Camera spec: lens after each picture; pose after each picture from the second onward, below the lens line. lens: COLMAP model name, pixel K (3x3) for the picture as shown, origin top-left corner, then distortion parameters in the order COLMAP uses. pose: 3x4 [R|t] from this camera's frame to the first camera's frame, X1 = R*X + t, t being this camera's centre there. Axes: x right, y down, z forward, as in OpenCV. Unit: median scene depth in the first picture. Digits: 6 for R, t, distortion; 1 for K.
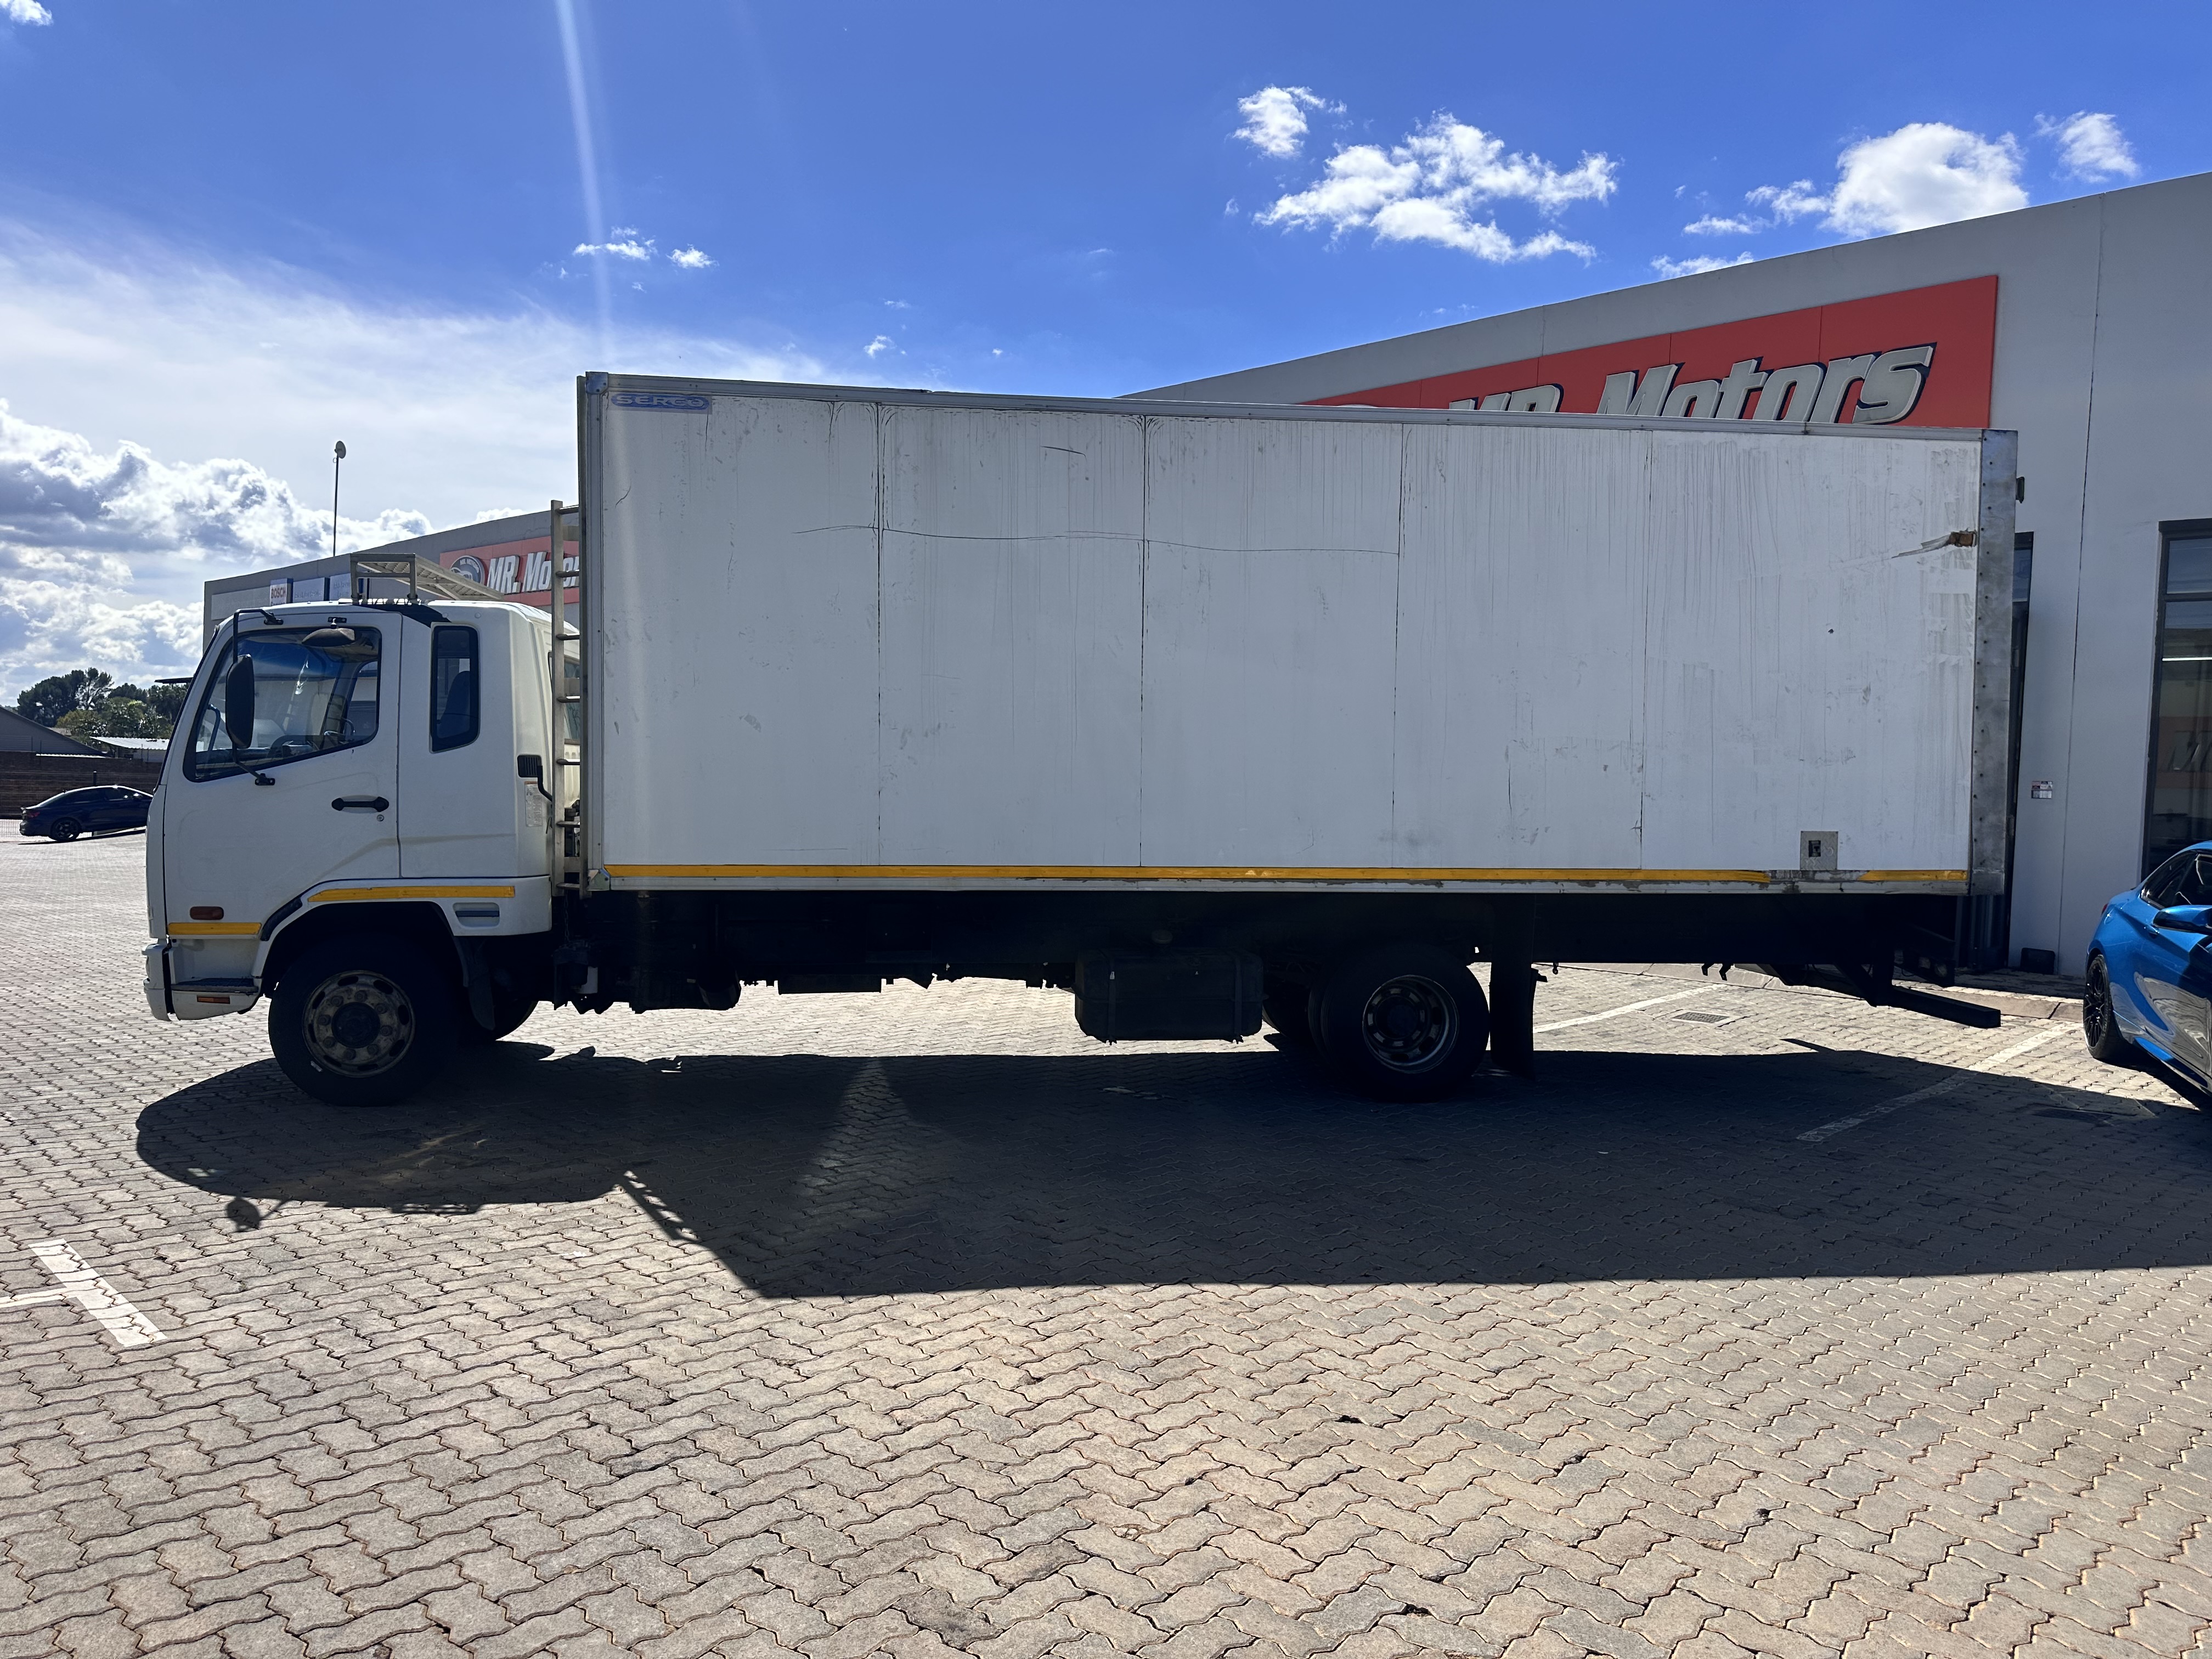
lens RADIAL K [[1542.9, 0, 1106.0], [0, 1542.9, 829.5], [0, 0, 1]] dist [0.126254, -0.163233]
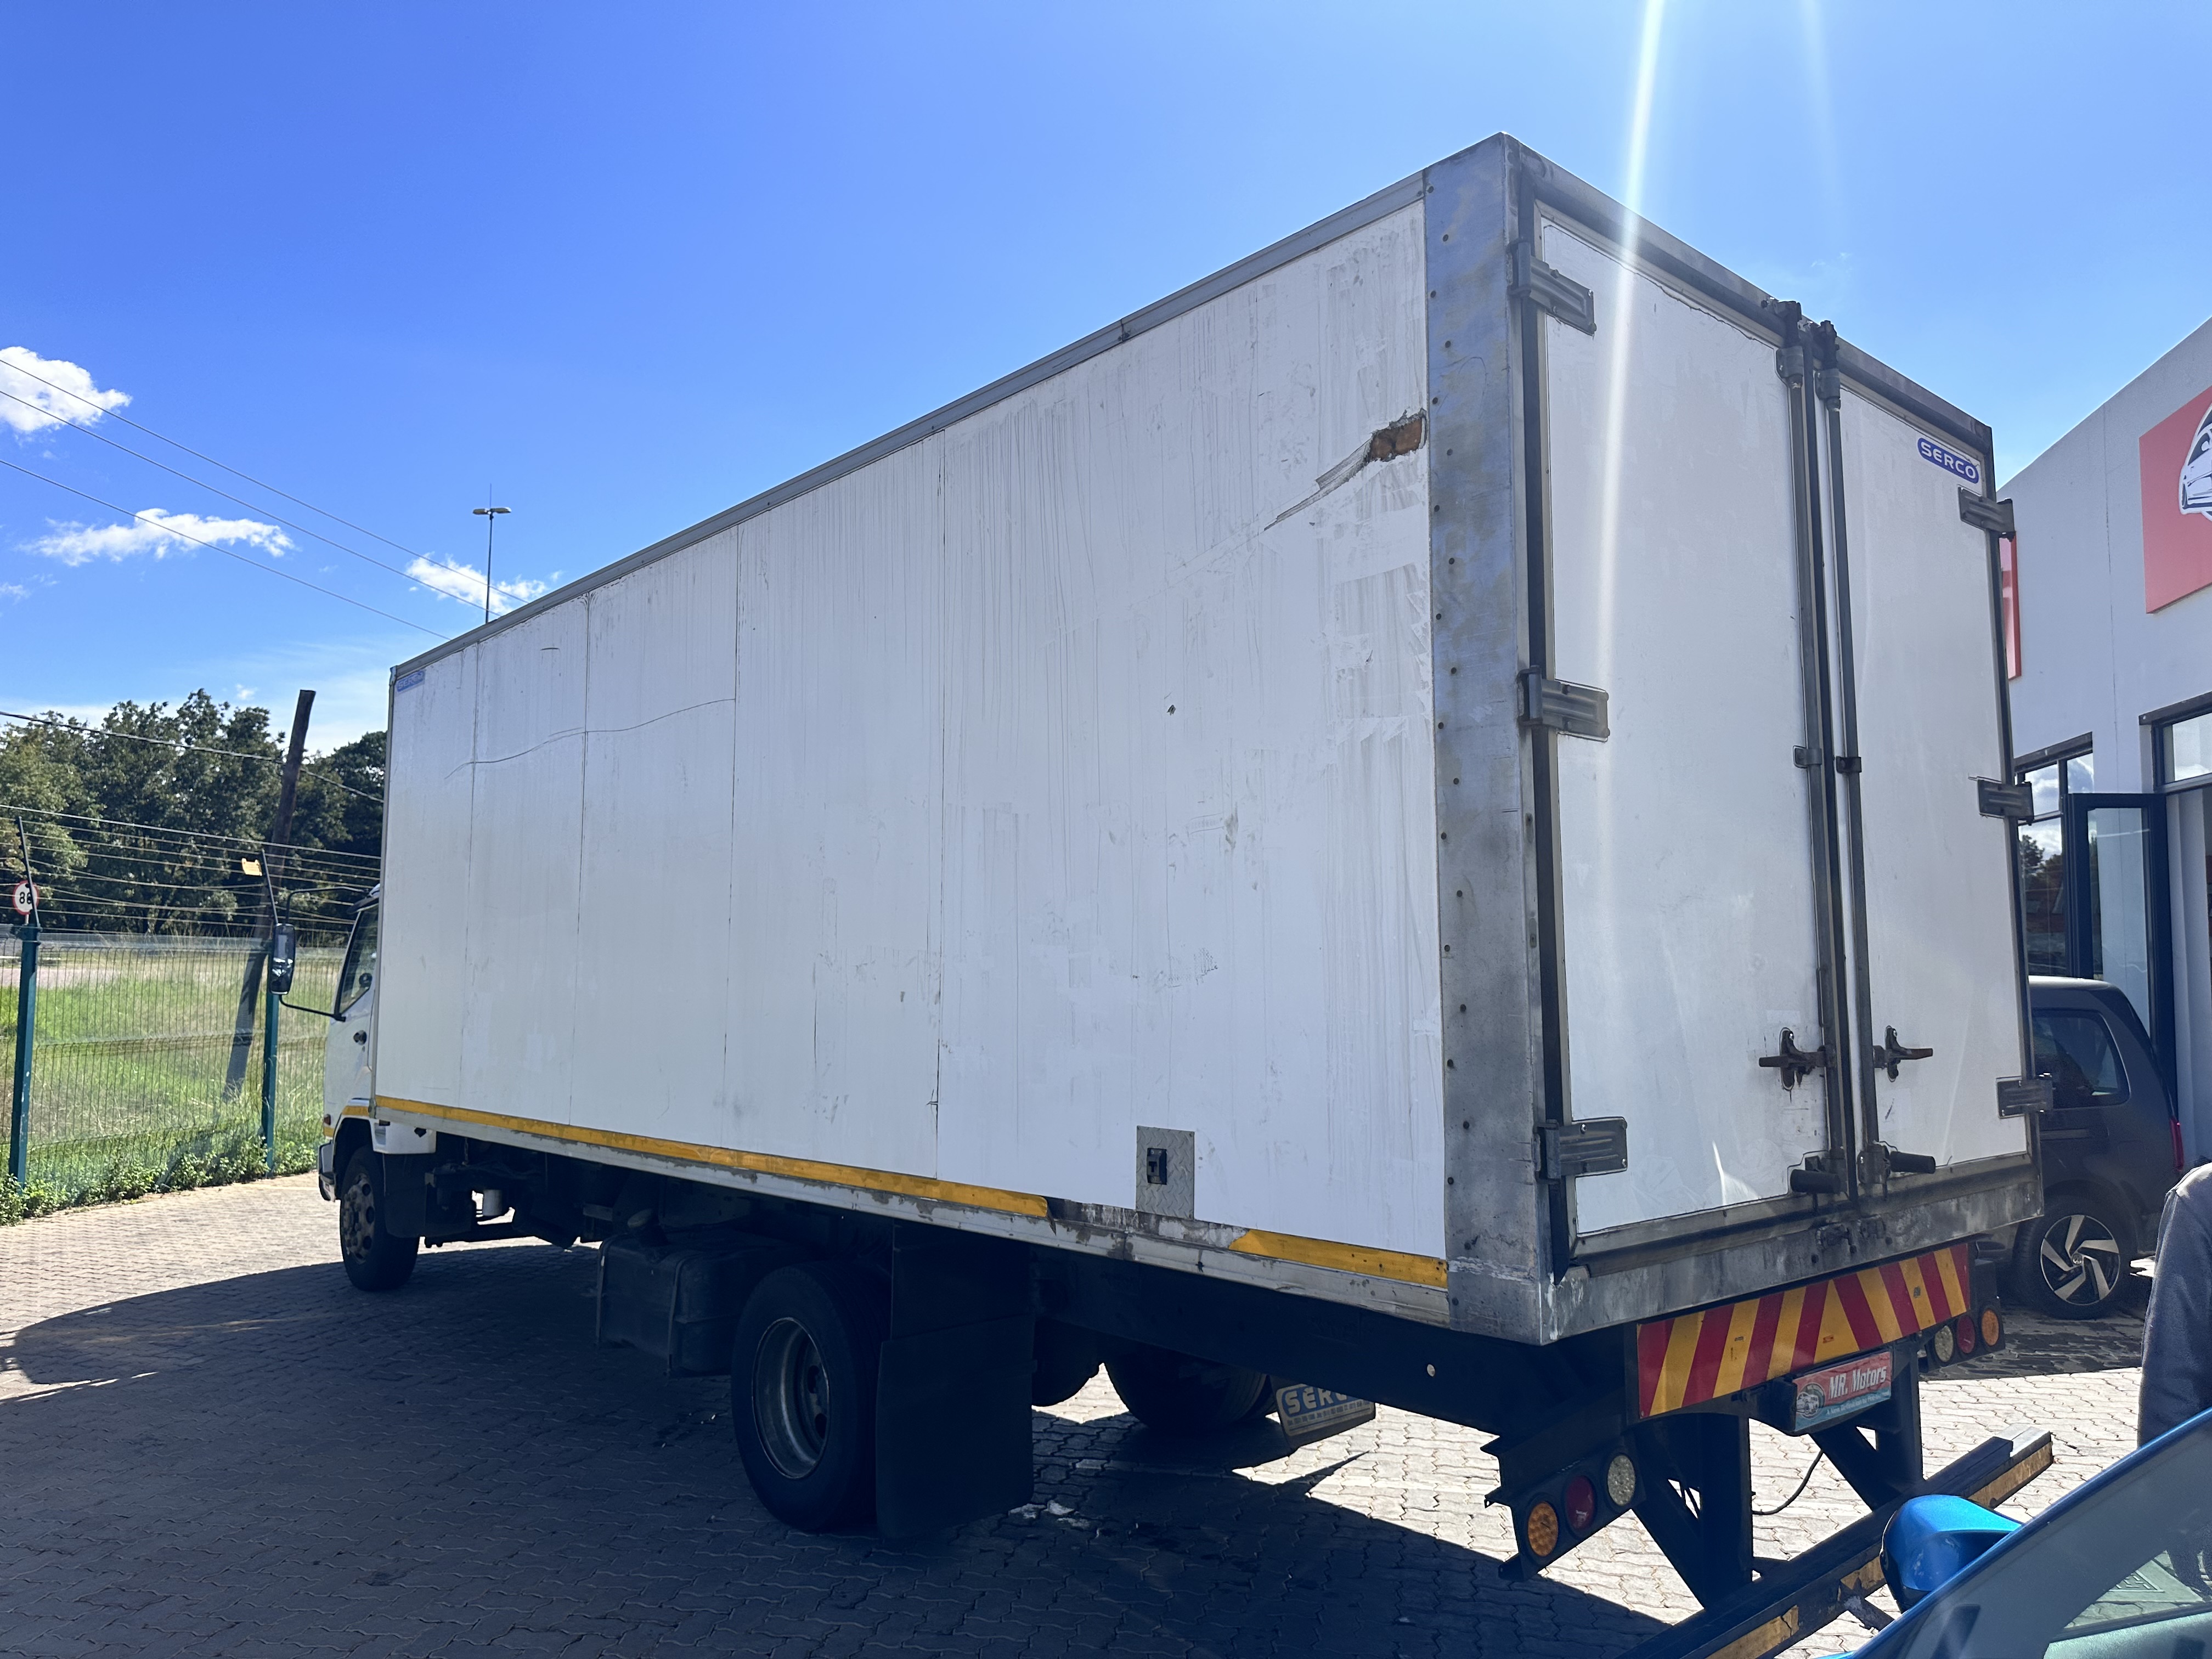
lens RADIAL K [[1542.9, 0, 1106.0], [0, 1542.9, 829.5], [0, 0, 1]] dist [0.126254, -0.163233]
pose [[0.556671, -0.097640, -0.824975, 0.831540], [-0.018683, 0.991346, -0.129938, -0.027038], [0.830523, 0.087746, 0.550029, 0.720790]]
